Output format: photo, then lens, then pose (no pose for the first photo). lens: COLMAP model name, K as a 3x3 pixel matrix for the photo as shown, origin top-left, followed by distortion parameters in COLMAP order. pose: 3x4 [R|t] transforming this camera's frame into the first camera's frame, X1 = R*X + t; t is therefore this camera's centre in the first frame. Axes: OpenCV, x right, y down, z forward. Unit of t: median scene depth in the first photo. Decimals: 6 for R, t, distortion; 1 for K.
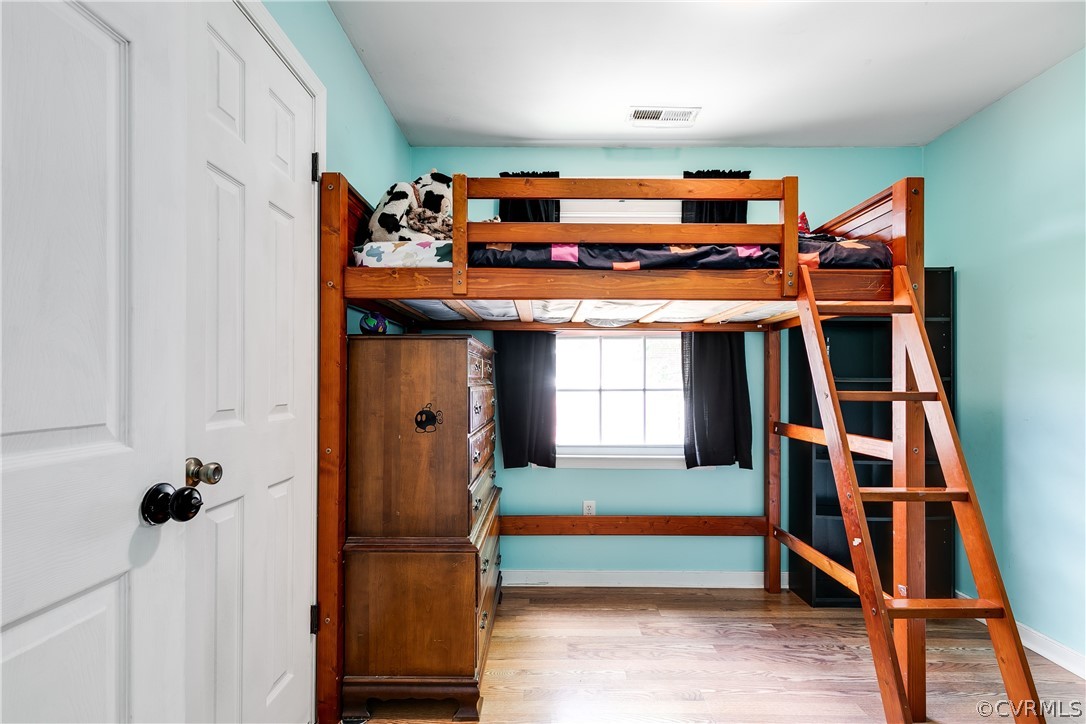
lens RADIAL K [[506.0, 0, 544.1], [0, 506.0, 381.6], [0, 0, 1]] dist [0.004167, -0.000485]
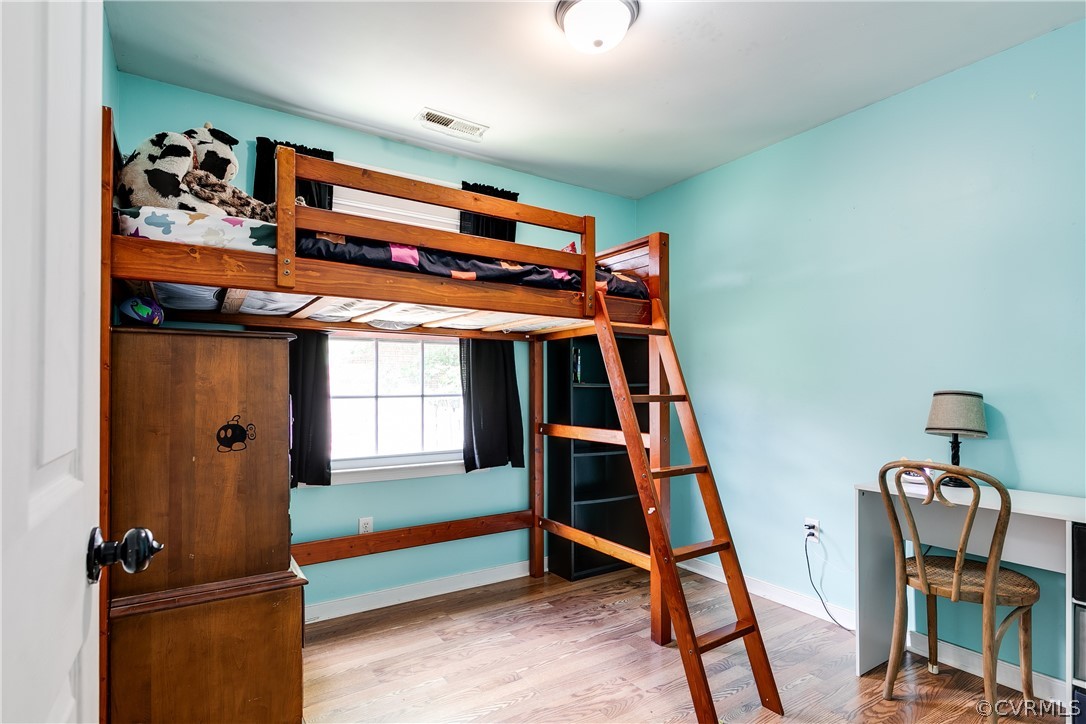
lens RADIAL K [[547.8, 0, 549.0], [0, 547.8, 385.7], [0, 0, 1]] dist [-0.001150, -0.001143]
pose [[0.831139, -0.001564, 0.556062, -0.281495], [0.002560, 0.999996, -0.001014, -0.002795], [-0.556059, 0.002266, 0.831140, -0.017490]]
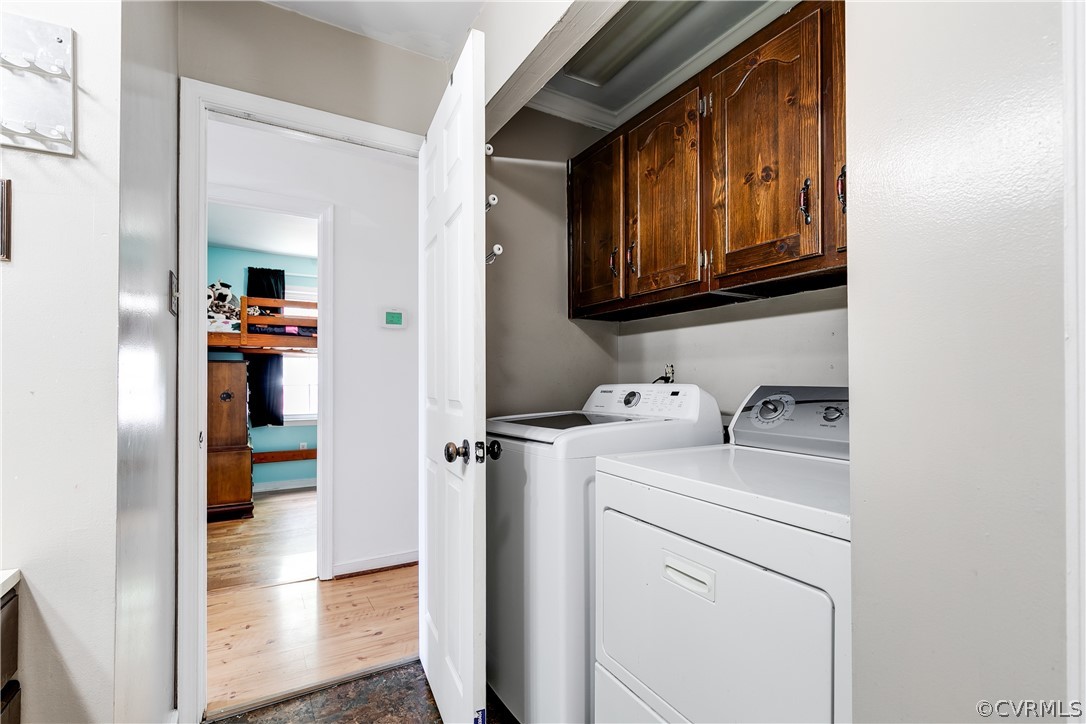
lens RADIAL K [[506.0, 0, 544.1], [0, 506.0, 381.6], [0, 0, 1]] dist [0.004167, -0.000485]
pose [[0.861213, -0.004664, 0.508223, -0.146684], [0.006320, 0.999979, -0.001533, 0.018587], [-0.508205, 0.004533, 0.861224, -1.672541]]
